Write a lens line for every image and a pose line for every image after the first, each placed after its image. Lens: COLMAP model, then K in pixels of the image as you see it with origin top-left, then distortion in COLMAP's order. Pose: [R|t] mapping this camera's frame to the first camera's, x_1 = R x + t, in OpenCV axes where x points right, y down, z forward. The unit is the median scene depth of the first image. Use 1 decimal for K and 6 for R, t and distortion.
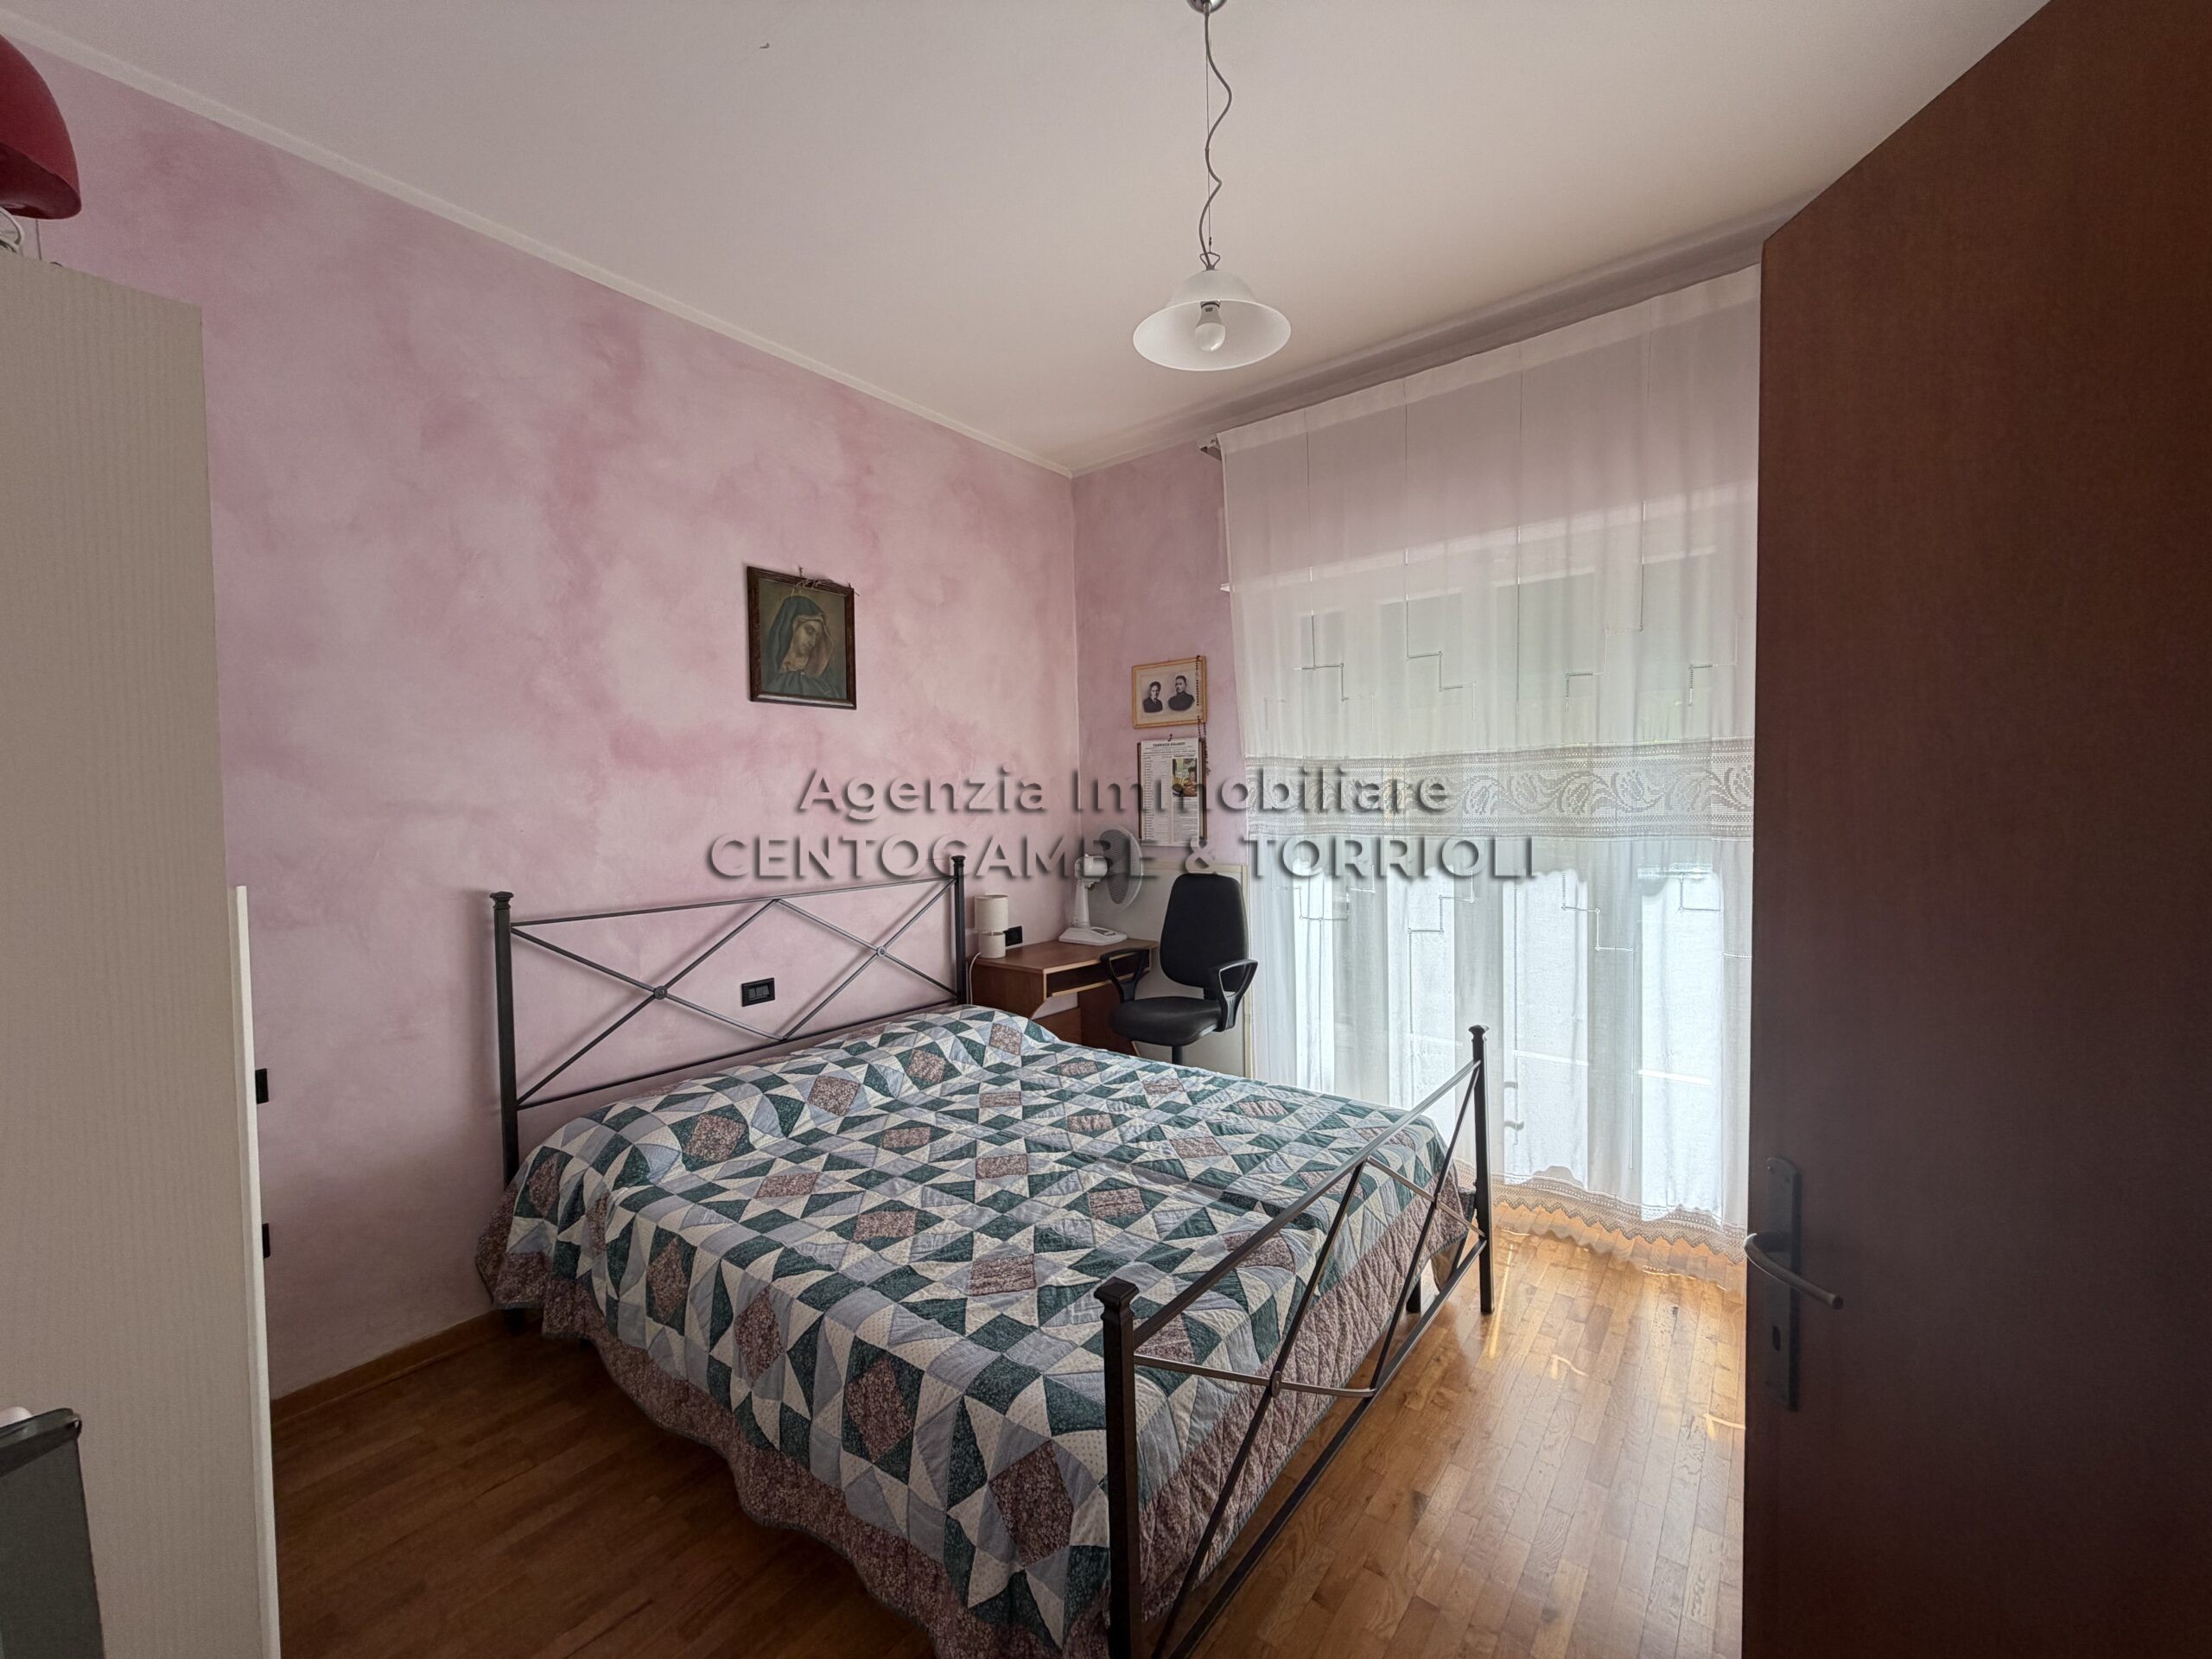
lens RADIAL K [[886.8, 0, 1092.2], [0, 886.8, 830.2], [0, 0, 1]] dist [0.002913, -0.000184]
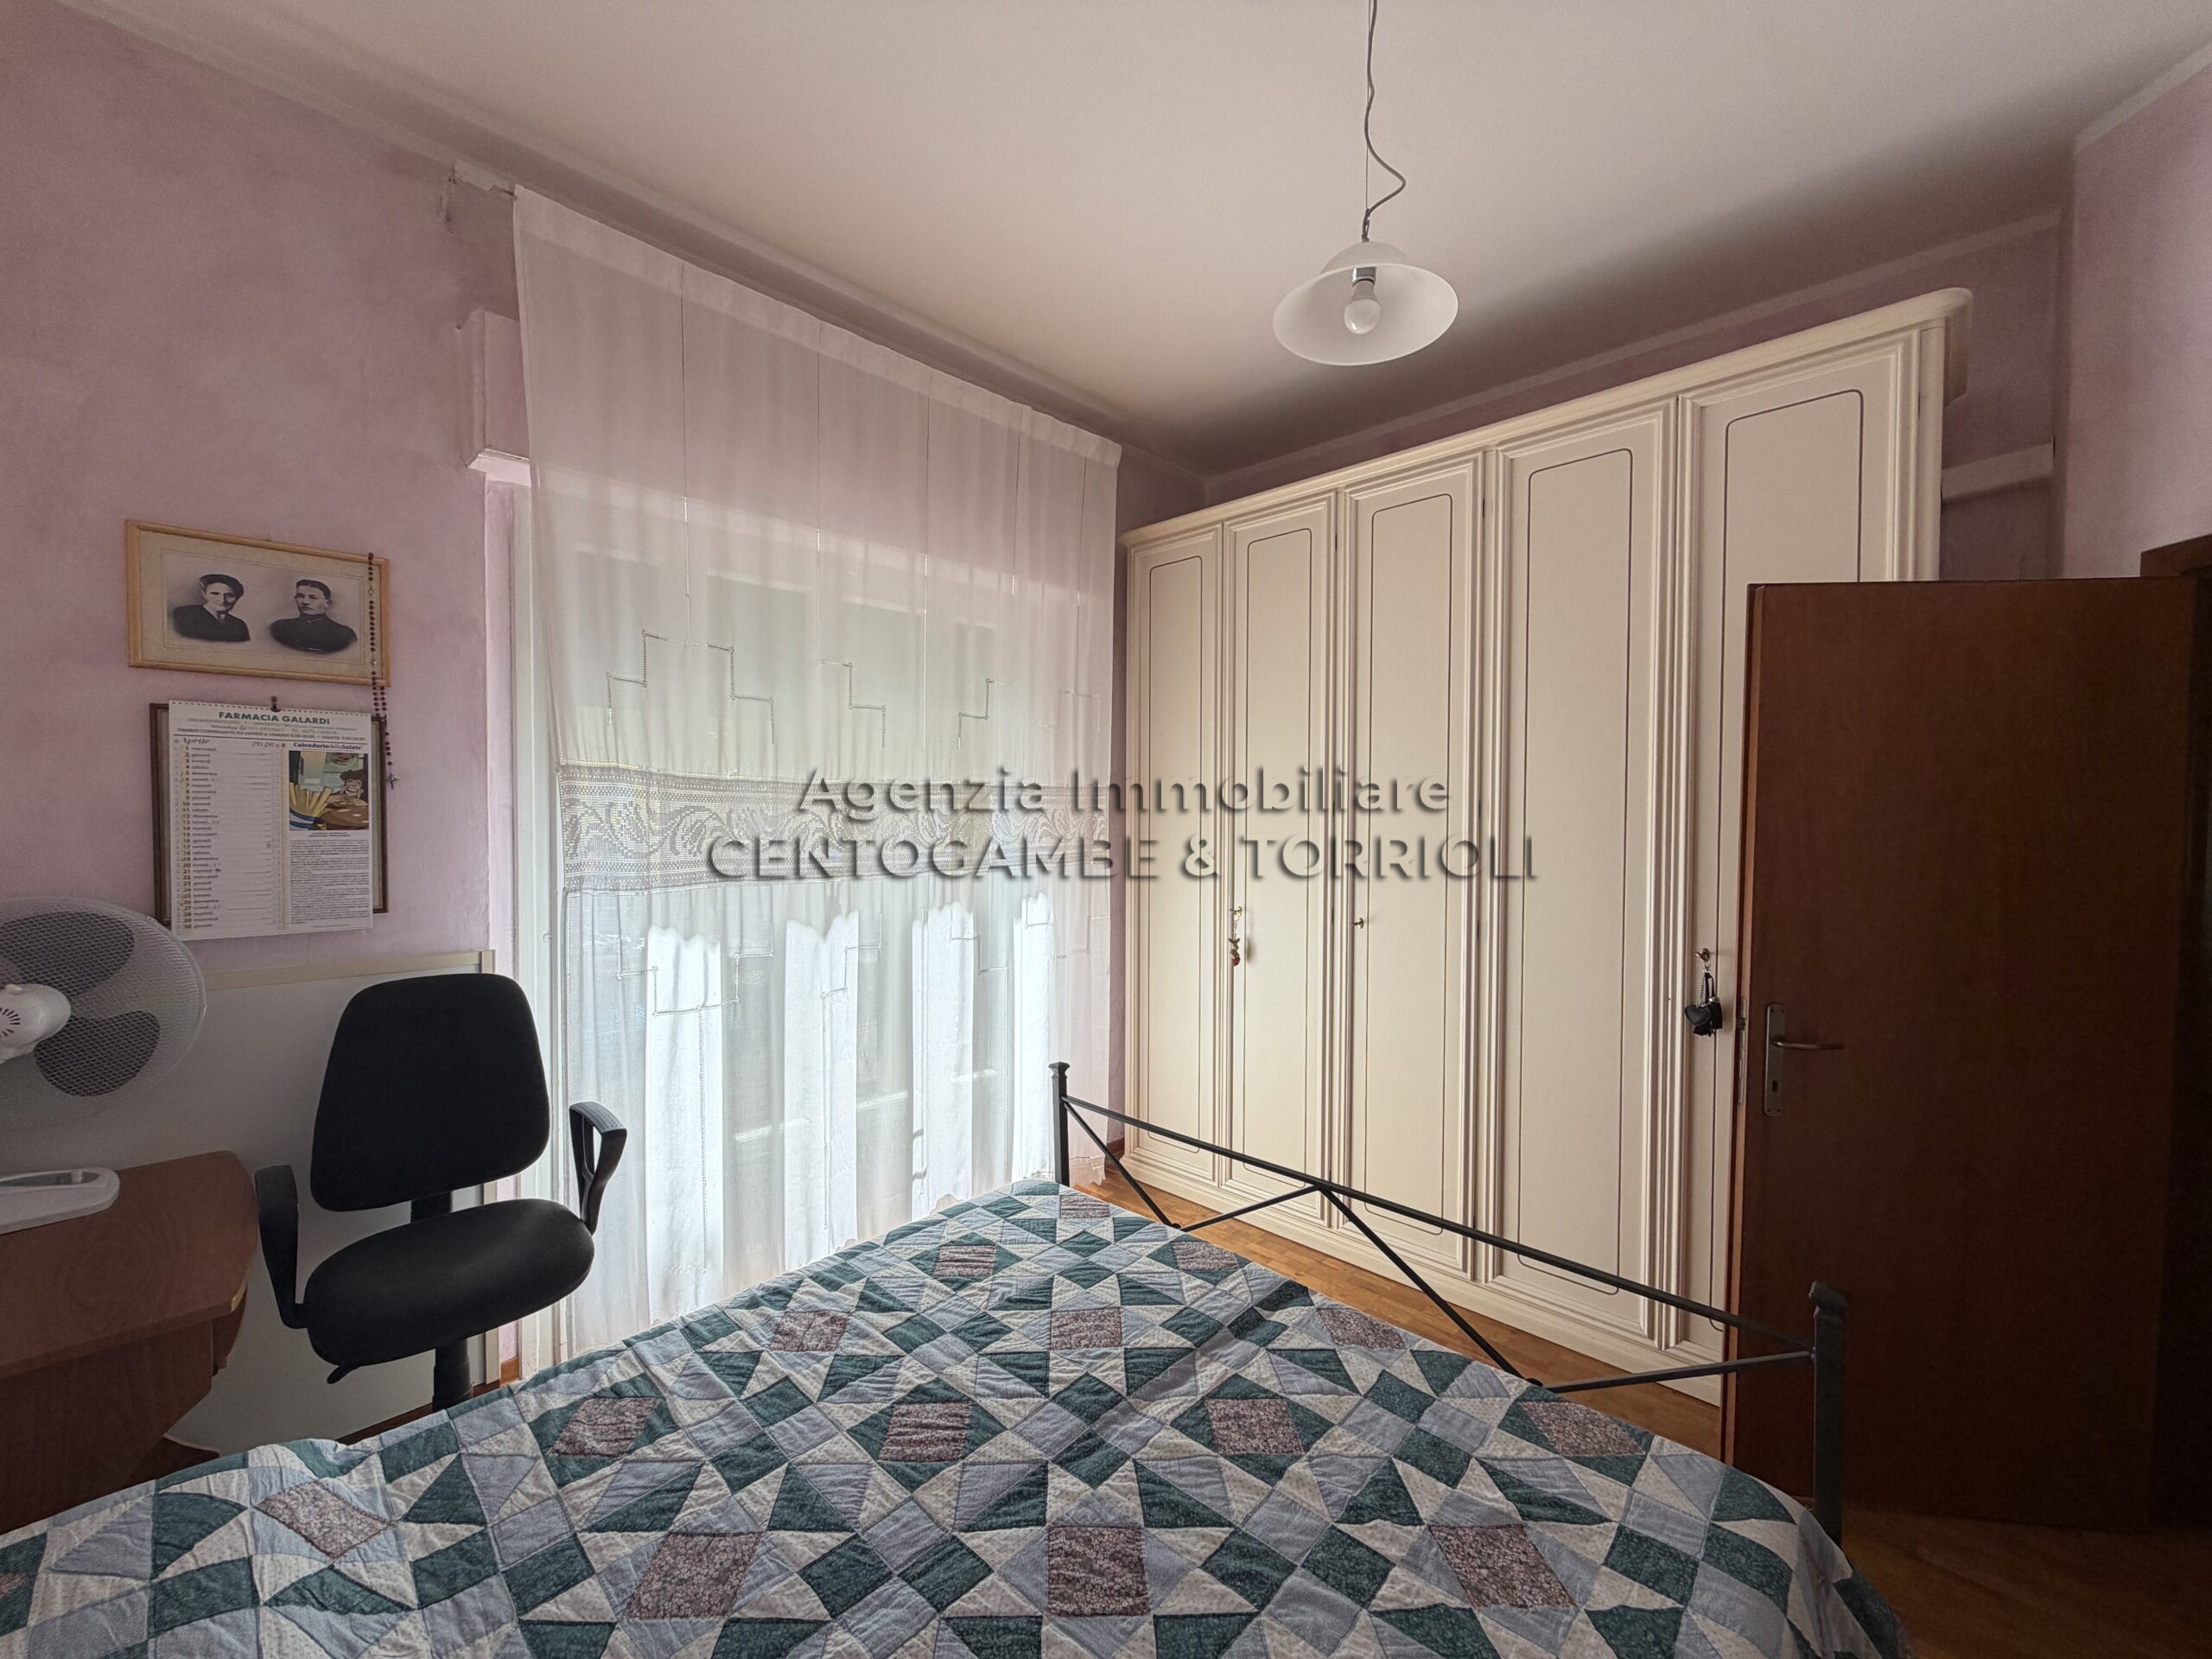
lens RADIAL K [[886.8, 0, 1092.4], [0, 886.8, 827.5], [0, 0, 1]] dist [0.002913, -0.000184]
pose [[0.100120, 0.014078, 0.994876, -0.476929], [0.038524, 0.999095, -0.018015, -0.019569], [-0.994229, 0.040130, 0.099487, 0.744703]]
